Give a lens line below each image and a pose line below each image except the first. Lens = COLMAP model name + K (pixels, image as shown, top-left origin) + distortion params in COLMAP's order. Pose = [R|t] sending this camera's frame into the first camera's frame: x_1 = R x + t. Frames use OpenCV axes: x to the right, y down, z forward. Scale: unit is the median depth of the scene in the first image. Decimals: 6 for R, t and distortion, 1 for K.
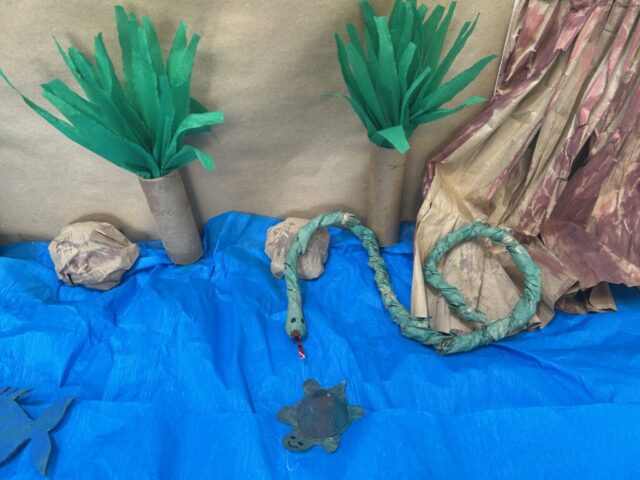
lens RADIAL K [[485.1, 0, 317.8], [0, 485.1, 236.5], [0, 0, 1]] dist [0.033632, -0.000514]
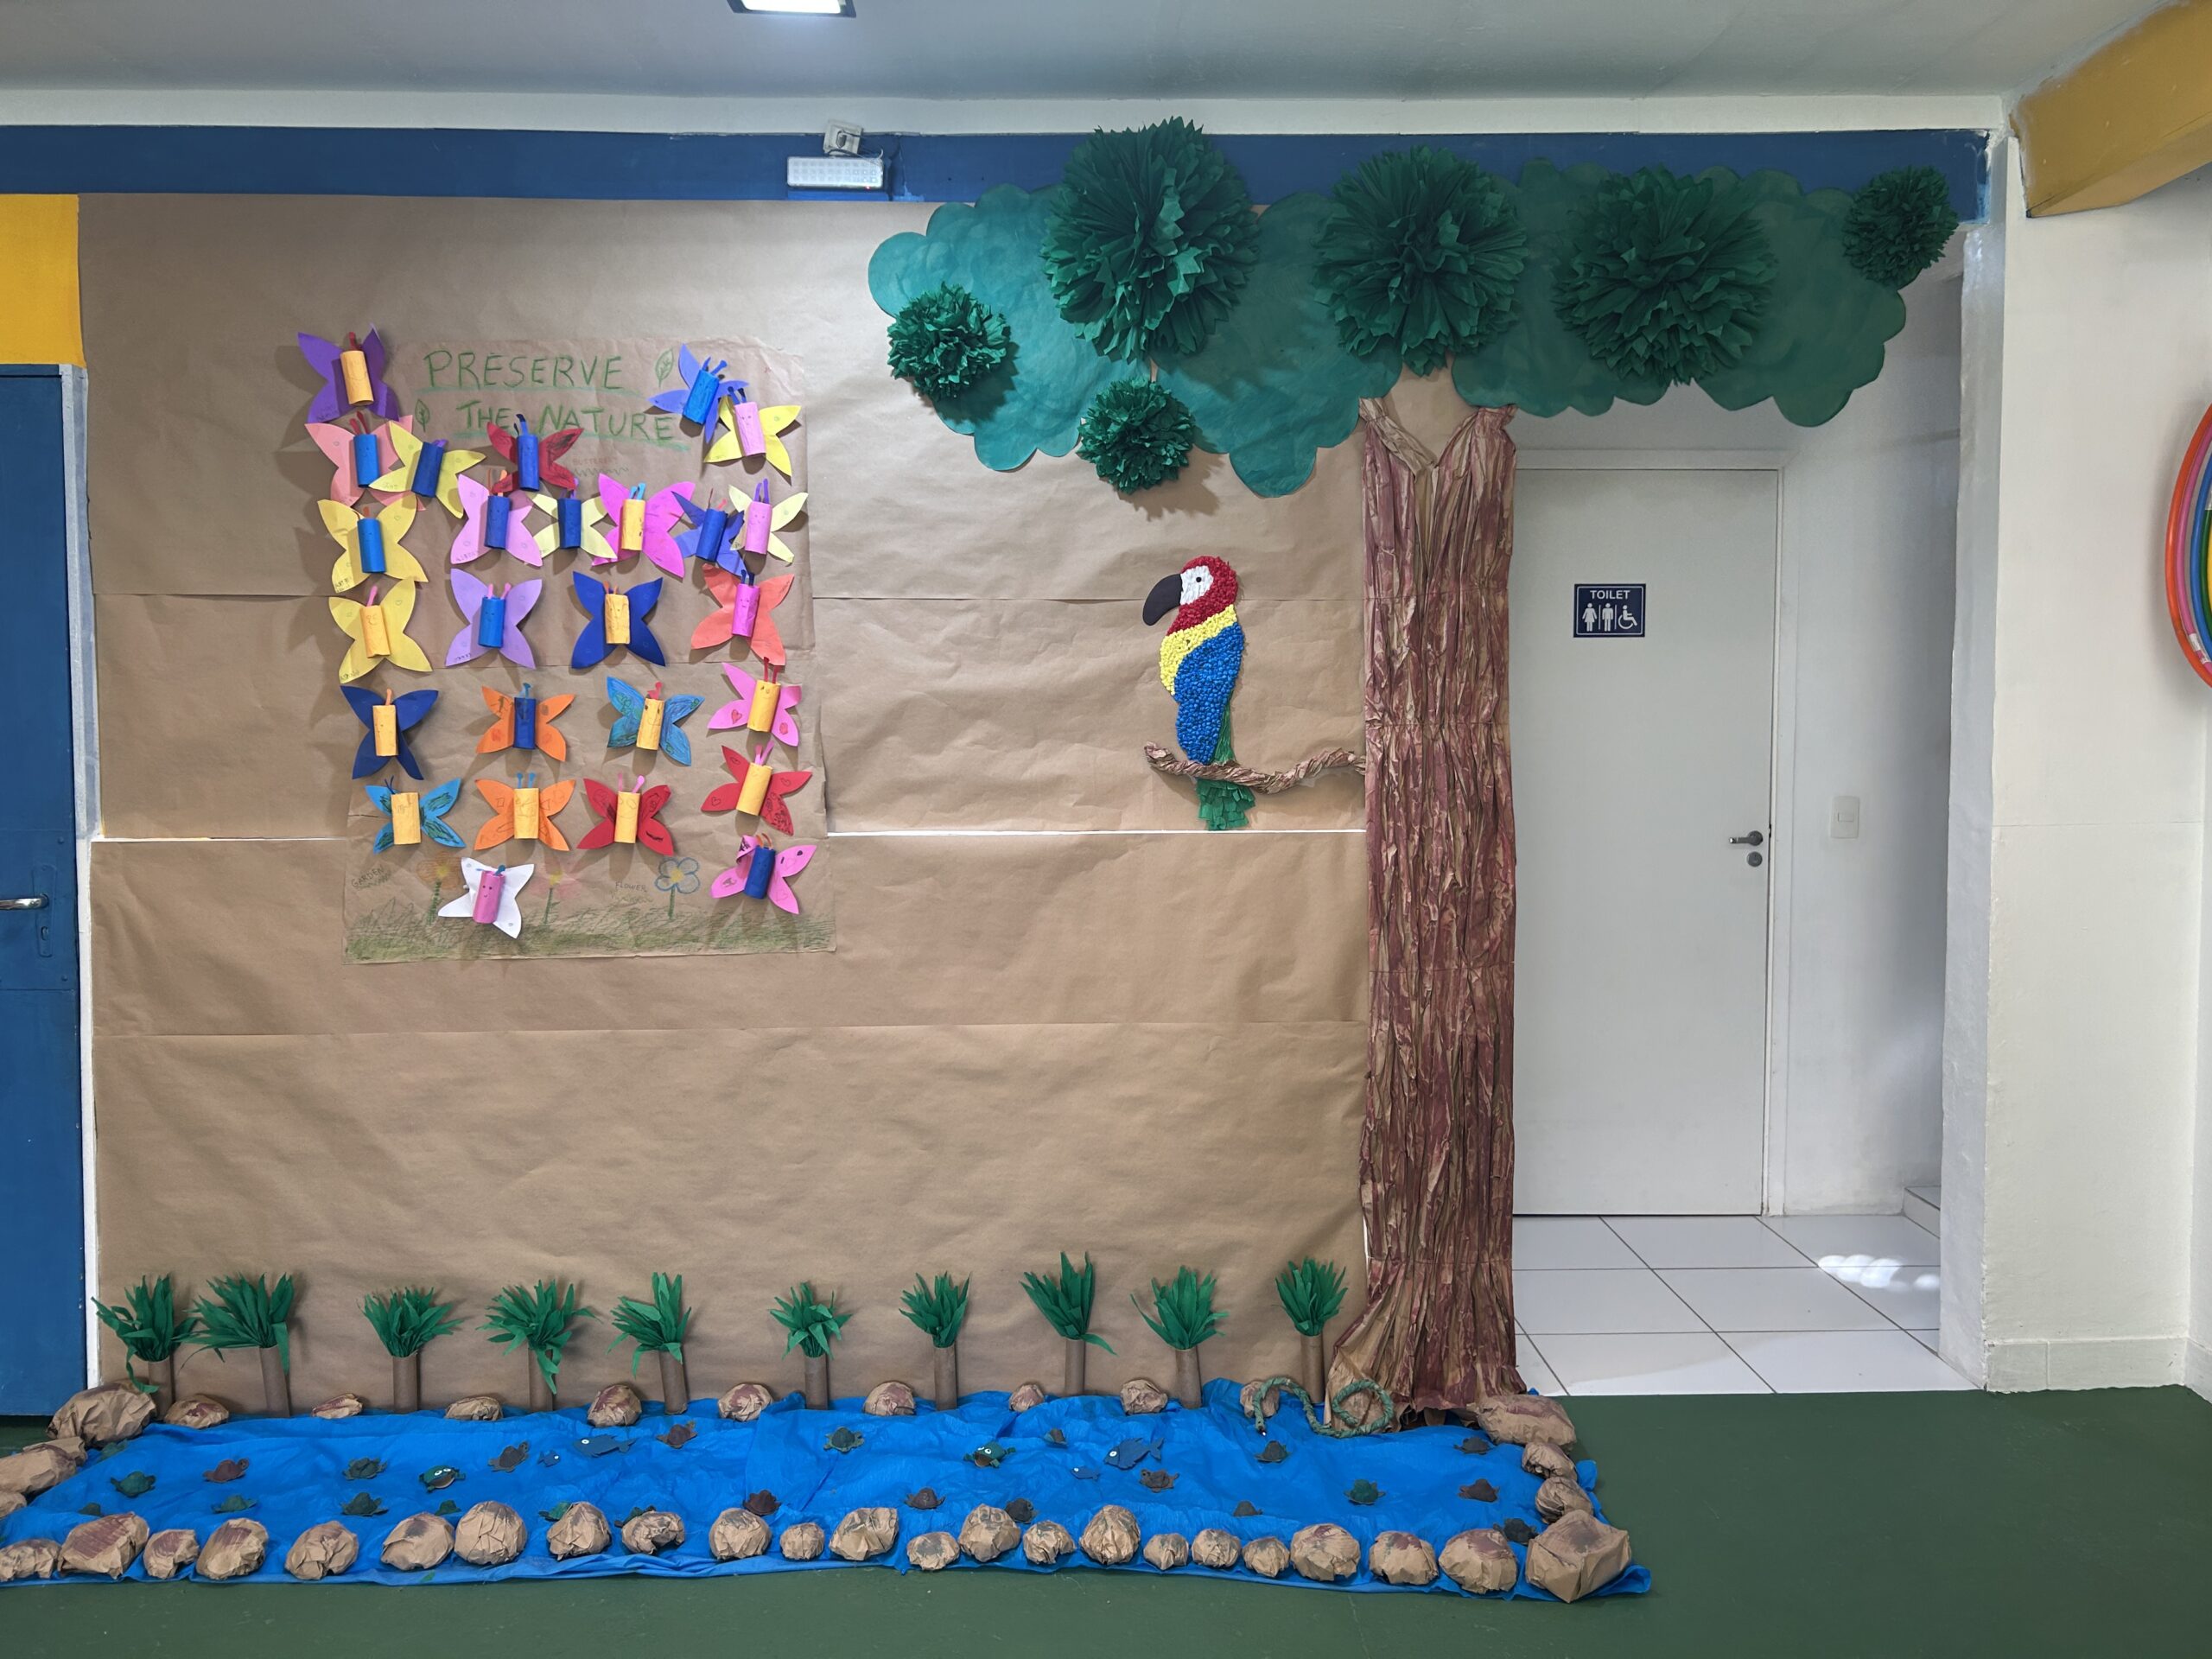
lens RADIAL K [[1676.7, 0, 1104.4], [0, 1676.7, 816.3], [0, 0, 1]] dist [0.033632, -0.000514]
pose [[0.994983, -0.029850, -0.095488, 0.040843], [-0.028031, 0.833043, -0.552497, 1.658768], [0.096038, 0.552402, 0.828027, -5.237373]]
